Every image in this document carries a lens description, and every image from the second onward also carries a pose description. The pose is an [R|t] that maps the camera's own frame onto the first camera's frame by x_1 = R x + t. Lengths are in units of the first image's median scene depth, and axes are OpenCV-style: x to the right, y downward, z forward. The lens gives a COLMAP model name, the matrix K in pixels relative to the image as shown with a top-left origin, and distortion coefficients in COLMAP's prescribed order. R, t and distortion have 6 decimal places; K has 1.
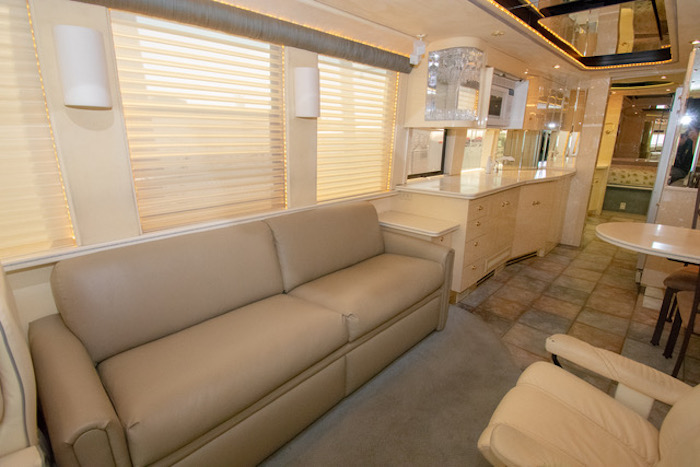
lens RADIAL K [[333.1, 0, 341.6], [0, 333.1, 235.5], [0, 0, 1]] dist [-0.014221, -0.008992]
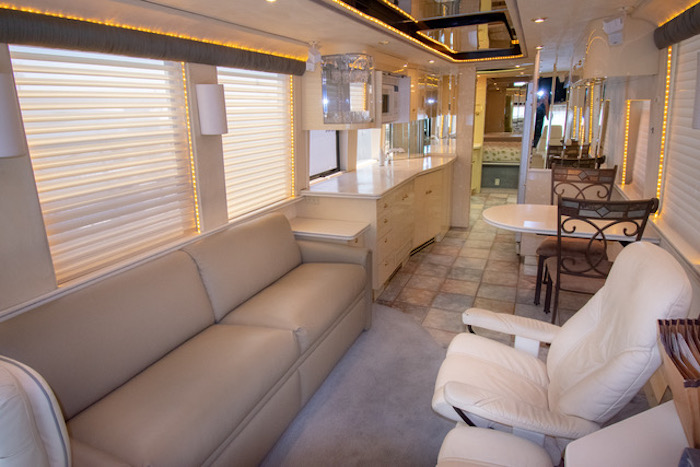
lens RADIAL K [[410.8, 0, 337.5], [0, 410.8, 240.9], [0, 0, 1]] dist [-0.028762, -0.000191]
pose [[0.937391, -0.137169, 0.320129, -0.135265], [0.132029, 0.990524, 0.037817, -0.038978], [-0.322283, 0.006816, 0.946619, -0.147901]]
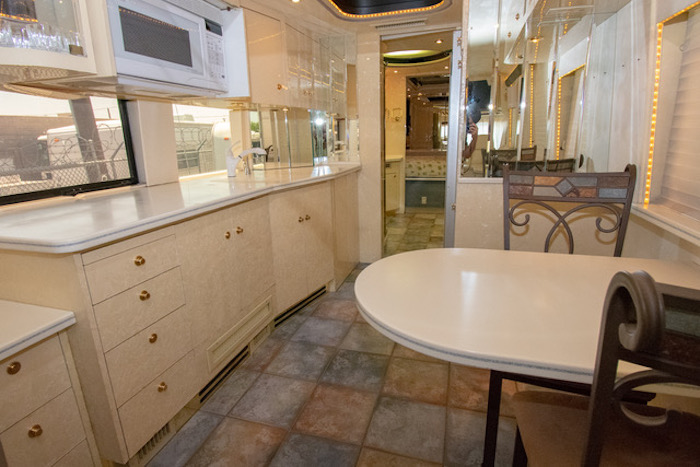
lens RADIAL K [[355.9, 0, 352.8], [0, 355.9, 233.6], [0, 0, 1]] dist [0.001054, -0.000268]
pose [[0.877243, -0.139388, 0.459365, 0.419147], [0.152096, 0.988321, 0.009436, -0.073320], [-0.455315, 0.061590, 0.888198, 0.421213]]
